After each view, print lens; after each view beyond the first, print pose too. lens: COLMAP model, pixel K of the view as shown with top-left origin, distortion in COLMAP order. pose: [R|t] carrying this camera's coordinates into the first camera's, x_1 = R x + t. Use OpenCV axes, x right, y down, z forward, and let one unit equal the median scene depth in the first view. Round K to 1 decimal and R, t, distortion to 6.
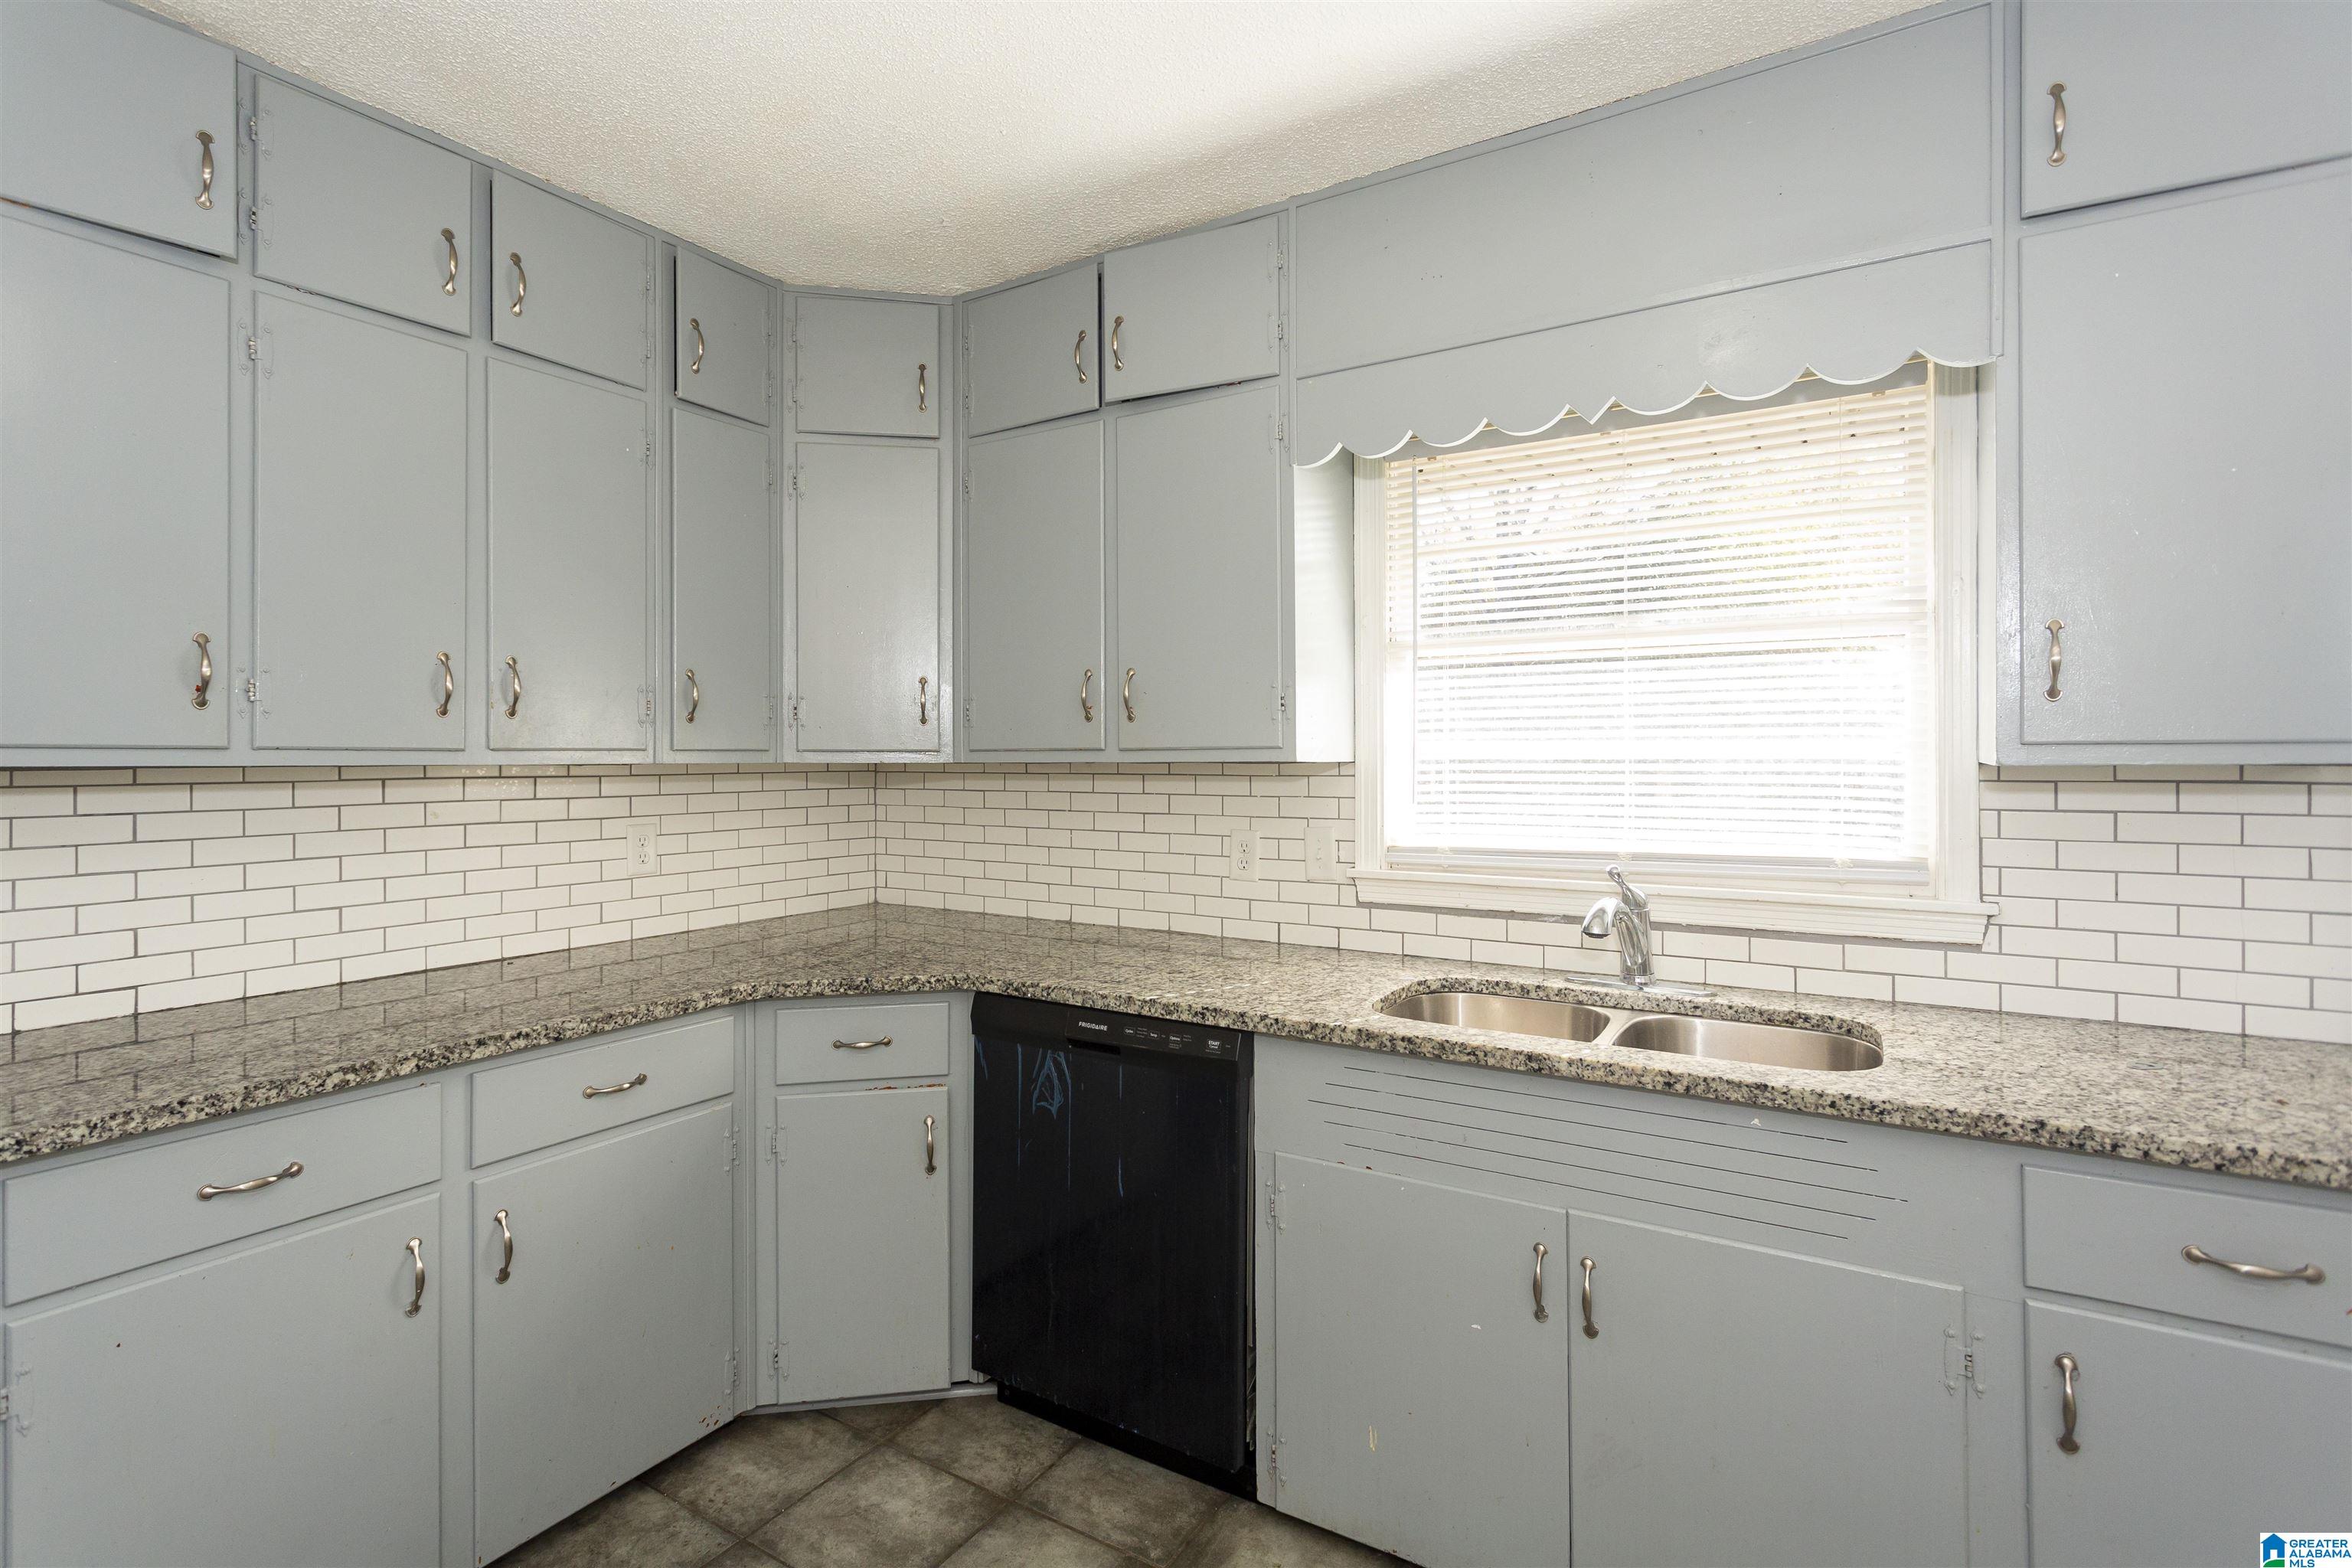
lens RADIAL K [[1124.6, 0, 1135.9], [0, 1124.6, 759.1], [0, 0, 1]] dist [0.001243, 0.000461]
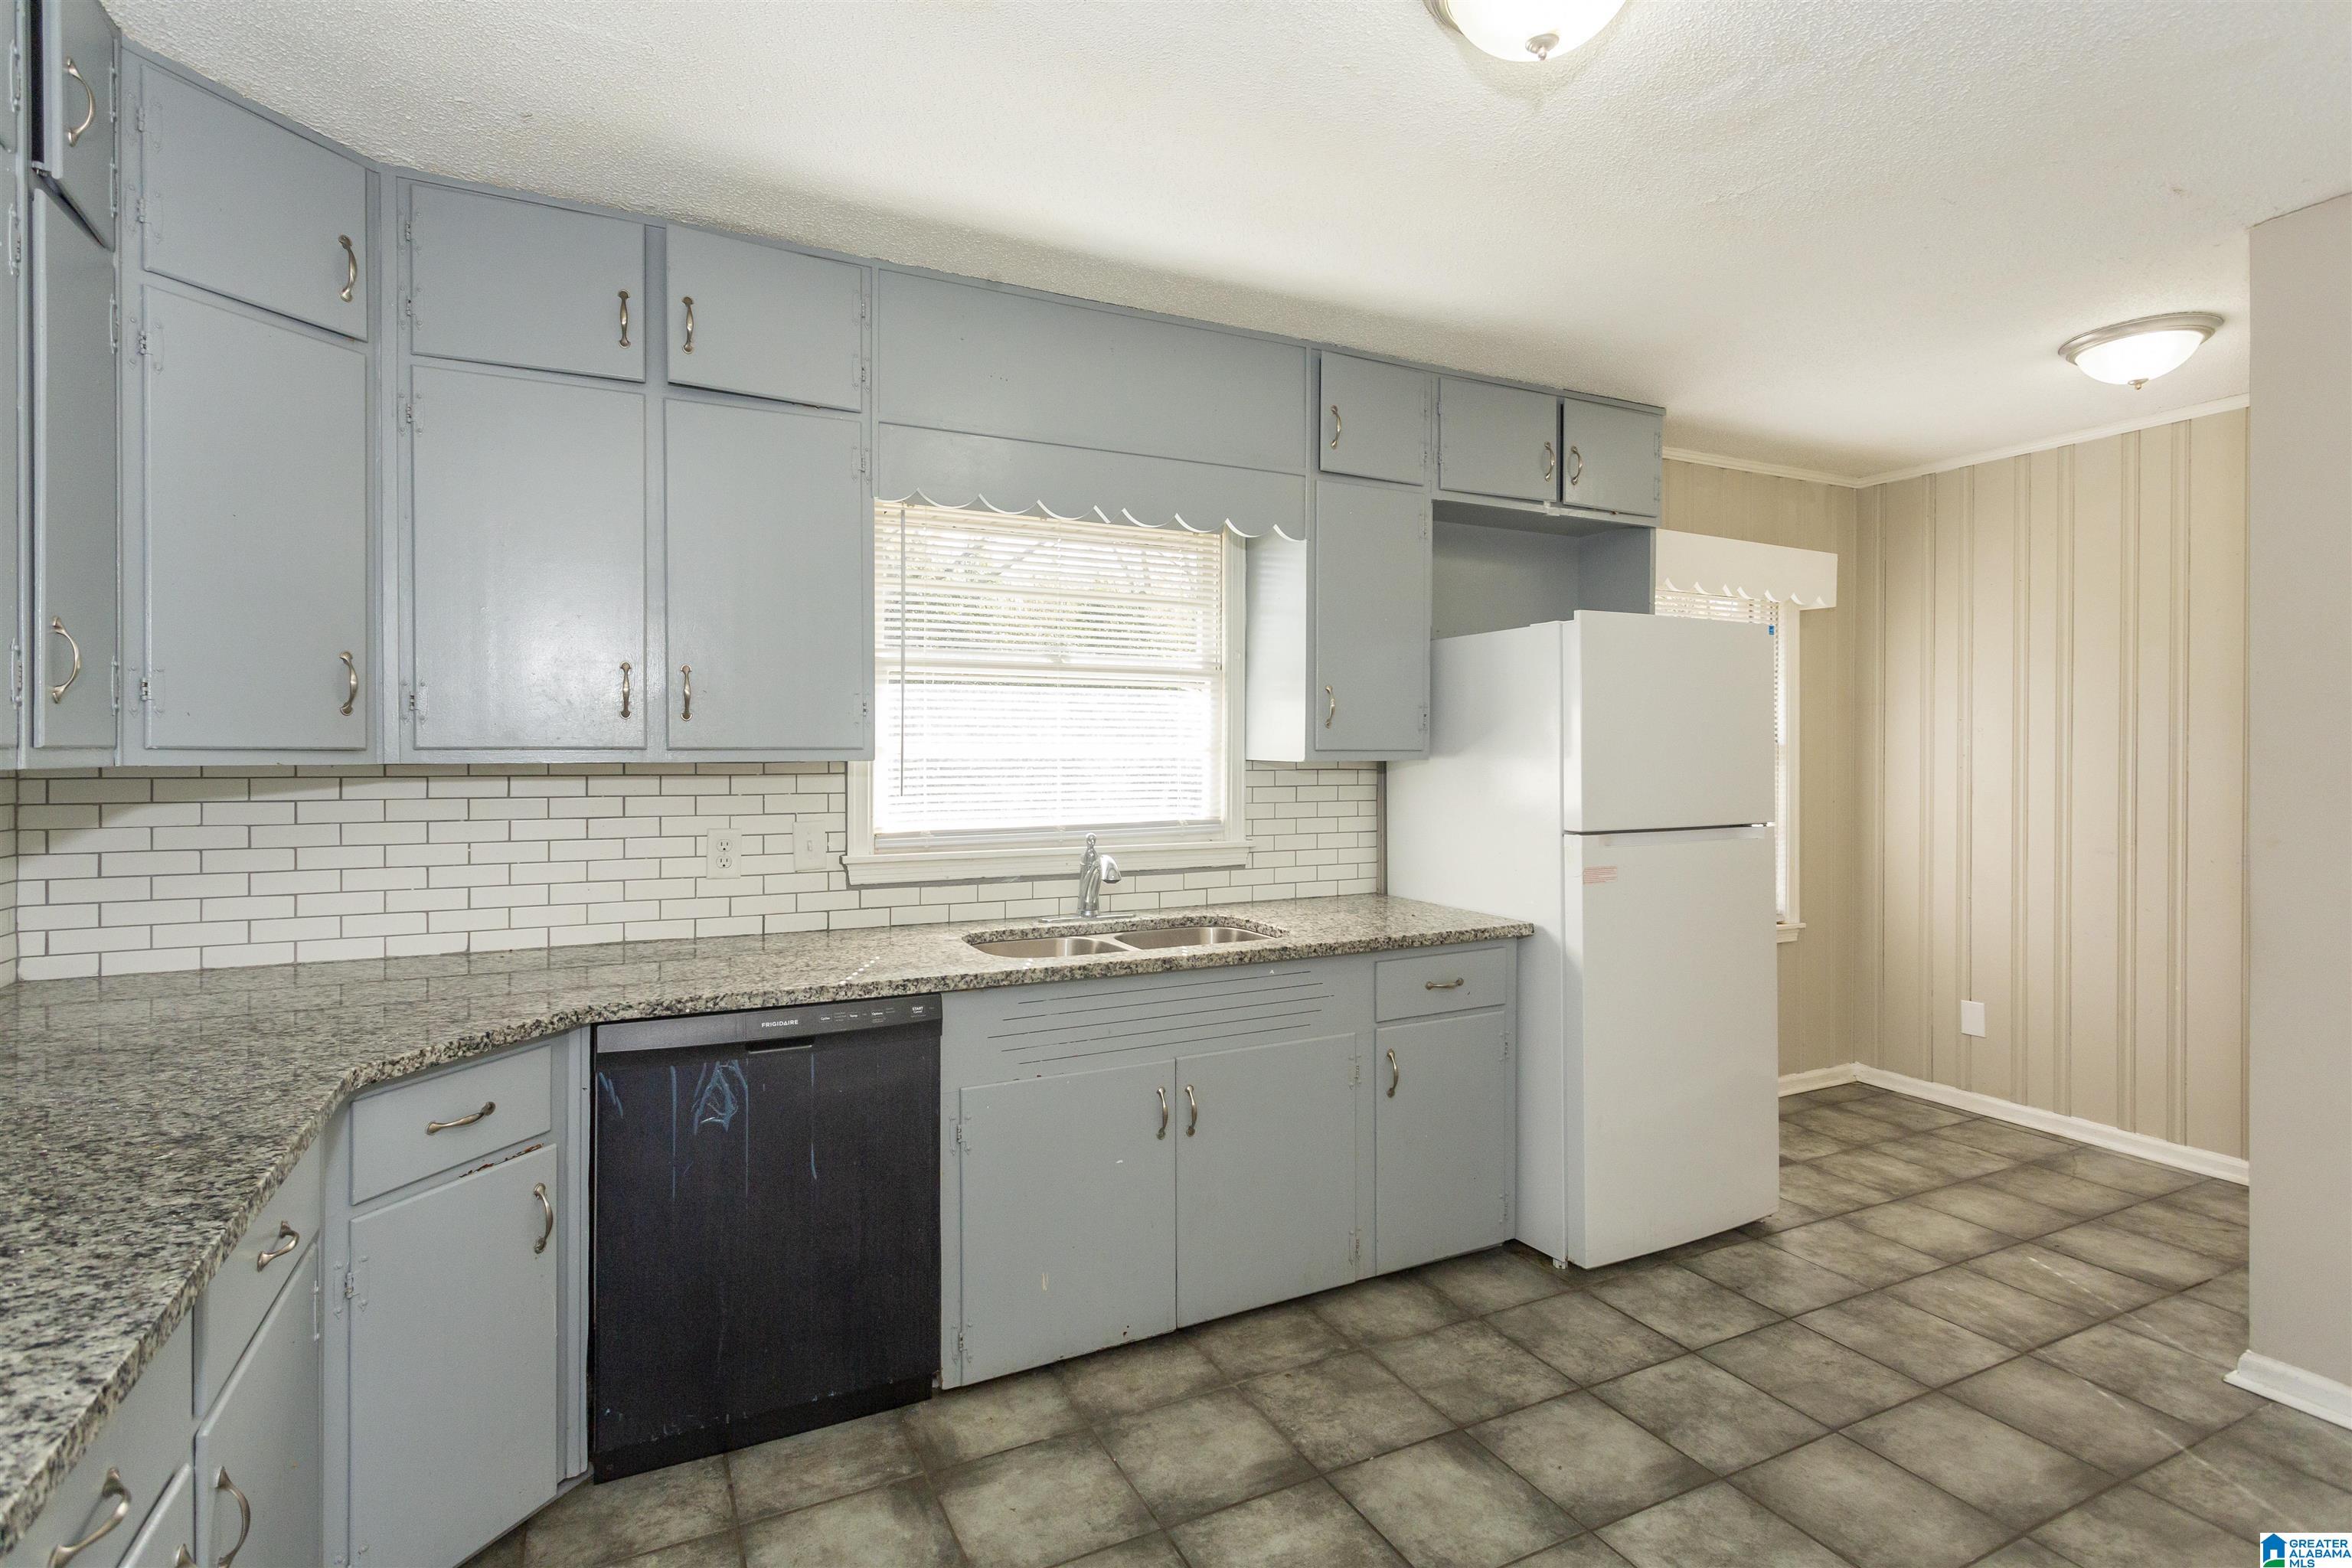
lens RADIAL K [[1124.6, 0, 1208.5], [0, 1124.6, 755.3], [0, 0, 1]] dist [0.001243, 0.000461]
pose [[0.506462, -0.000770, 0.862262, -0.745437], [-0.002797, 0.999993, 0.002536, -0.008145], [-0.862258, -0.003696, 0.506456, 0.162992]]
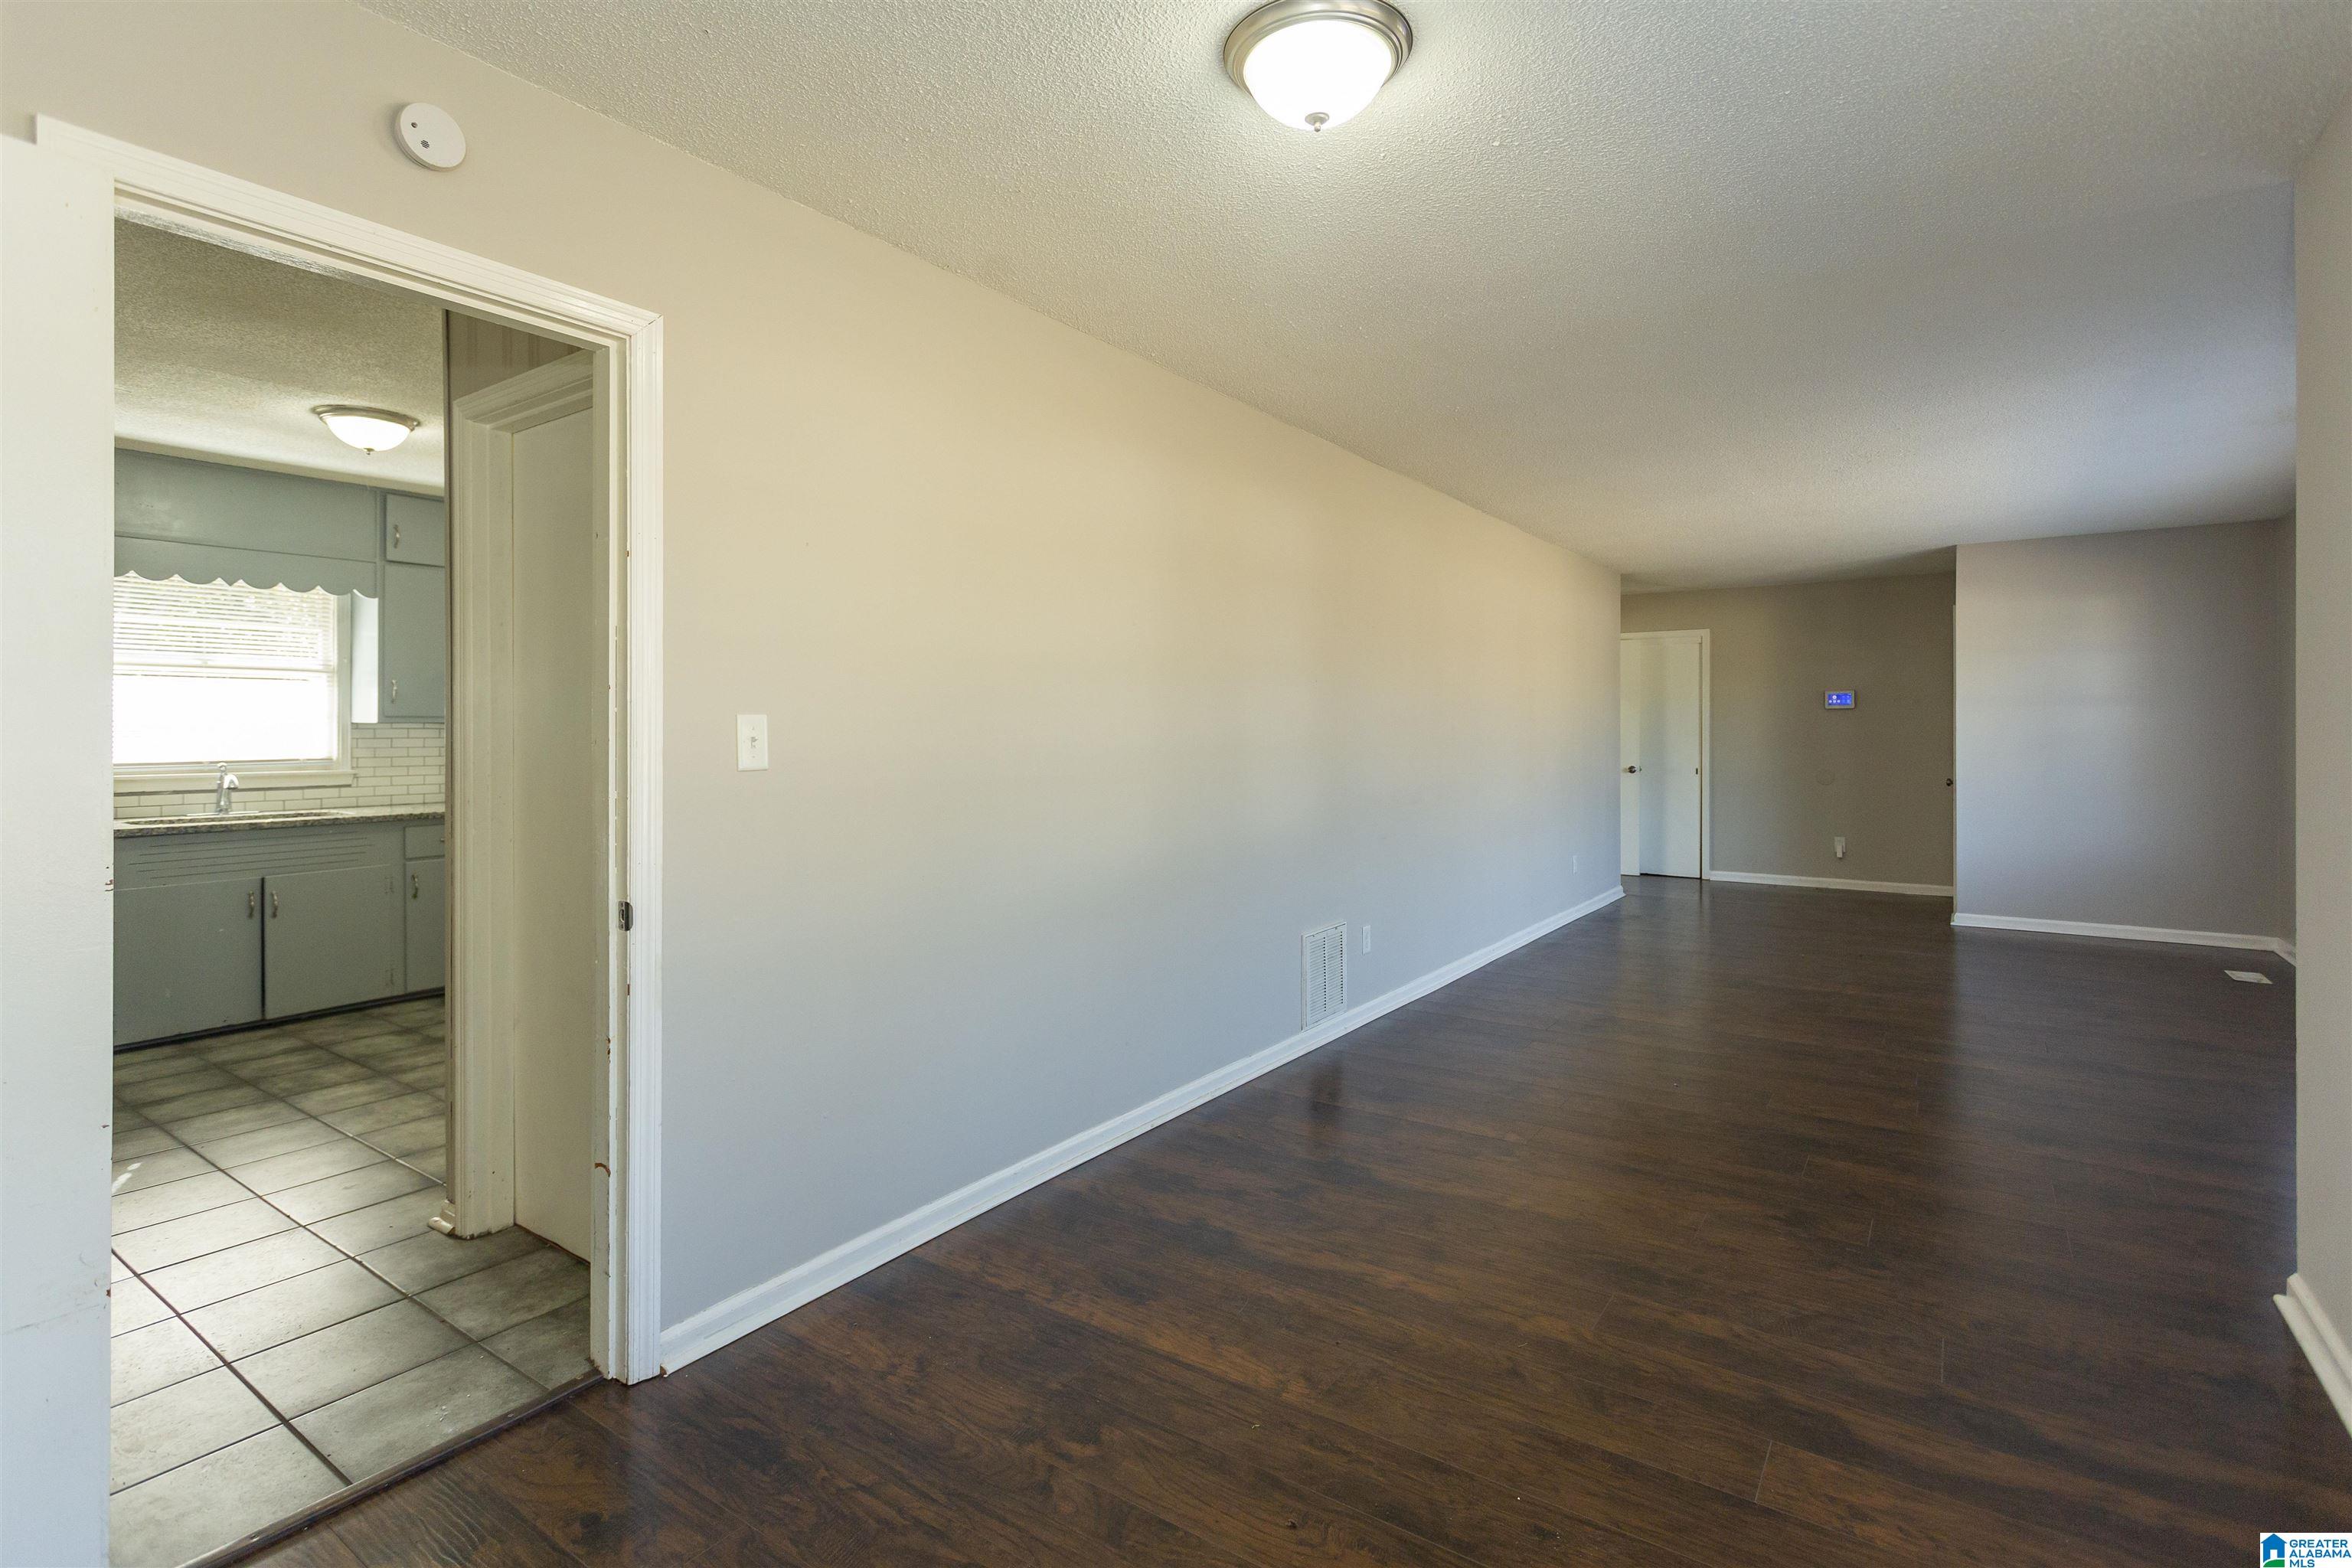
lens RADIAL K [[1124.6, 0, 1147.4], [0, 1124.6, 731.6], [0, 0, 1]] dist [0.001243, 0.000461]
pose [[0.071429, -0.004404, 0.997436, -1.933862], [-0.003750, 0.999982, 0.004684, 0.005134], [-0.997439, -0.004075, 0.071411, -1.217474]]
